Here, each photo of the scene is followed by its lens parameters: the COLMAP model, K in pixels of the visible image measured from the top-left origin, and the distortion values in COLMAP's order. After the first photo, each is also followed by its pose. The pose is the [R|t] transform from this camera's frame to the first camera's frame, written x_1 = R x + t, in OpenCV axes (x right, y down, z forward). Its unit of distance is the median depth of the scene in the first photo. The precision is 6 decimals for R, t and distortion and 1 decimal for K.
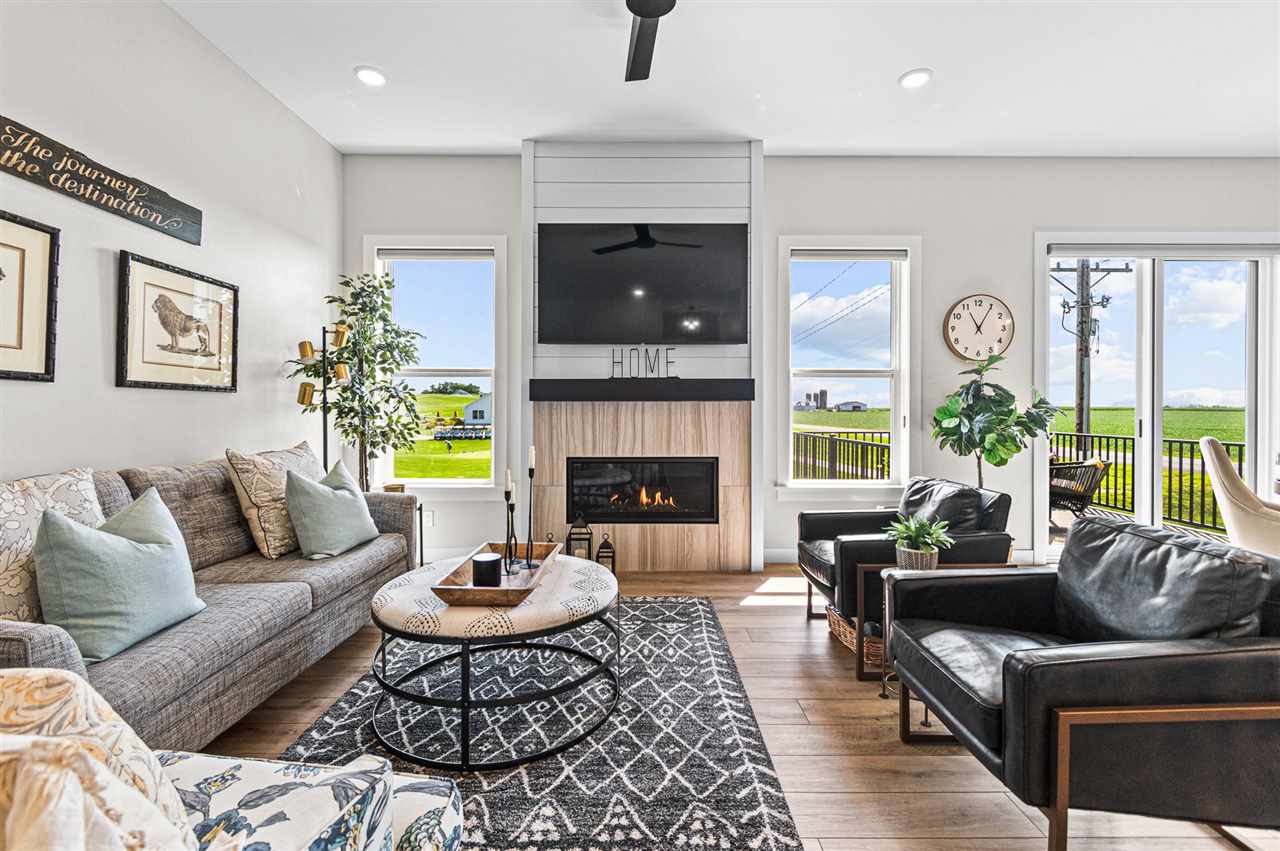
lens RADIAL K [[581.4, 0, 631.6], [0, 581.4, 410.2], [0, 0, 1]] dist [0.003138, -0.001650]
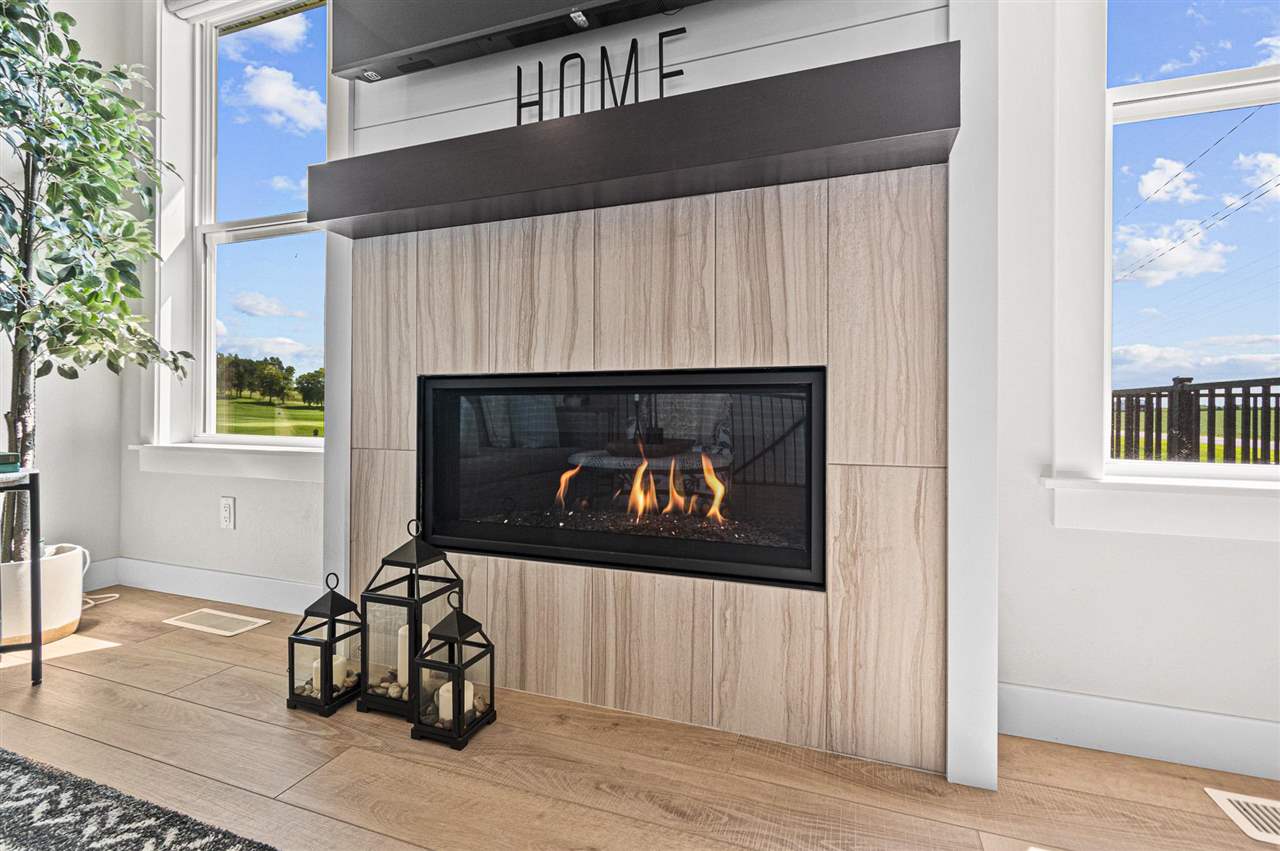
lens RADIAL K [[581.4, 0, 650.6], [0, 581.4, 404.4], [0, 0, 1]] dist [0.003138, -0.001650]
pose [[0.936471, -0.000076, -0.350746, 0.171968], [0.001788, 0.999988, 0.004559, 0.100119], [0.350741, -0.004896, 0.936460, 0.700771]]
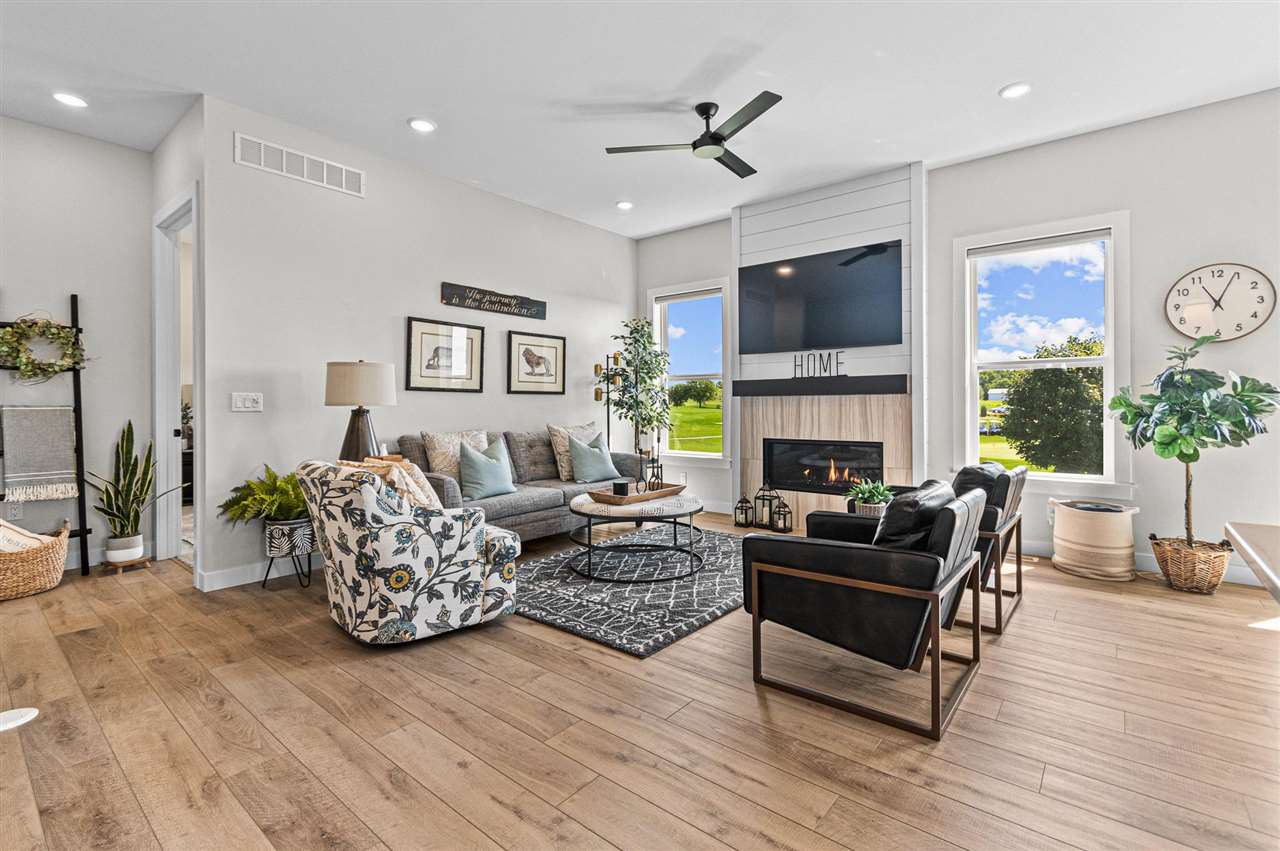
lens RADIAL K [[581.4, 0, 629.0], [0, 581.4, 401.7], [0, 0, 1]] dist [0.003138, -0.001650]
pose [[0.764776, -0.008218, -0.644244, 0.519813], [0.006371, 0.999966, -0.005192, 0.001869], [0.644265, -0.000134, 0.764803, -0.219918]]
